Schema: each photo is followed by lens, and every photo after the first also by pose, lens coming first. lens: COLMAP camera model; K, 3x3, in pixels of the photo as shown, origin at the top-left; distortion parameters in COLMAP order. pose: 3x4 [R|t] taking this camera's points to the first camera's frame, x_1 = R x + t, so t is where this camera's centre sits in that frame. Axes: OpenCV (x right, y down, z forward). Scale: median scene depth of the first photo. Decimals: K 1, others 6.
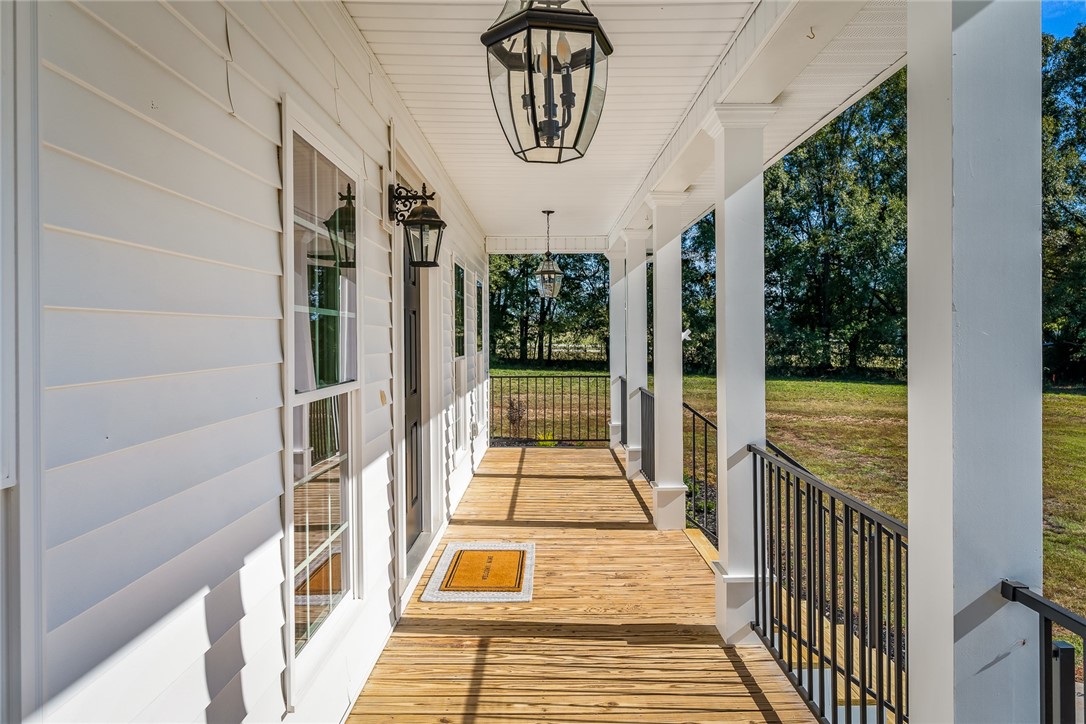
lens RADIAL K [[715.7, 0, 542.5], [0, 715.7, 340.7], [0, 0, 1]] dist [-0.000581, 0.000153]
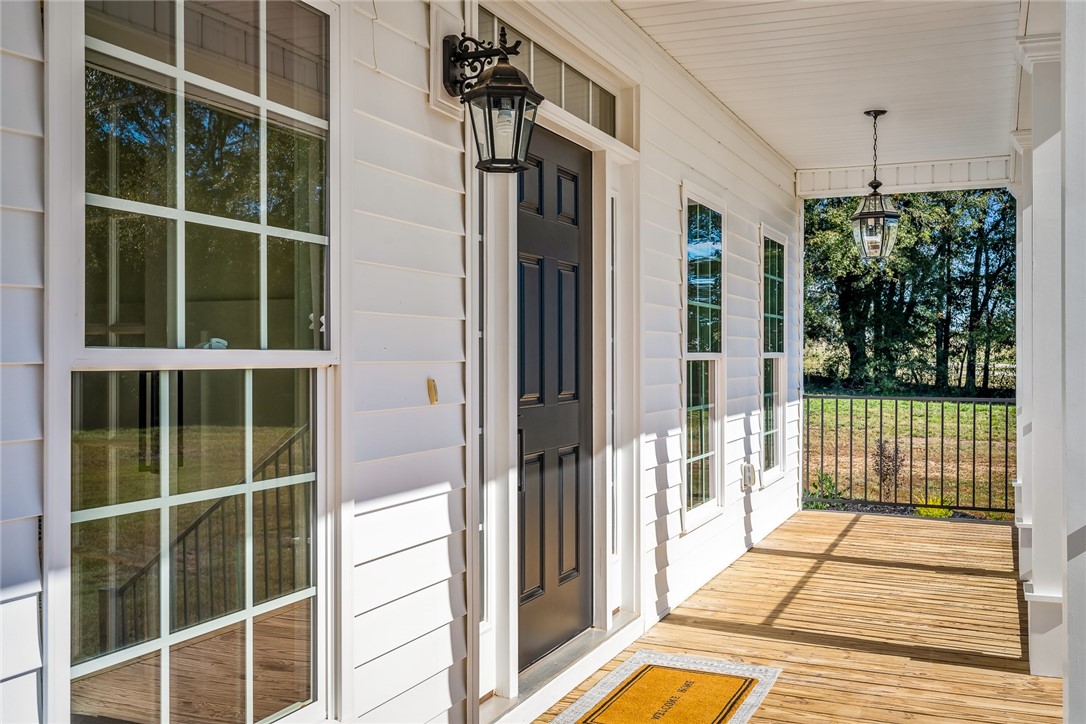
lens RADIAL K [[1027.2, 0, 543.0], [0, 1027.2, 362.0], [0, 0, 1]] dist [-0.005026, -0.006026]
pose [[0.916015, 0.009011, -0.401043, 0.097940], [-0.008141, 0.999959, 0.003872, 0.024242], [0.401062, -0.000281, 0.916051, 0.117109]]
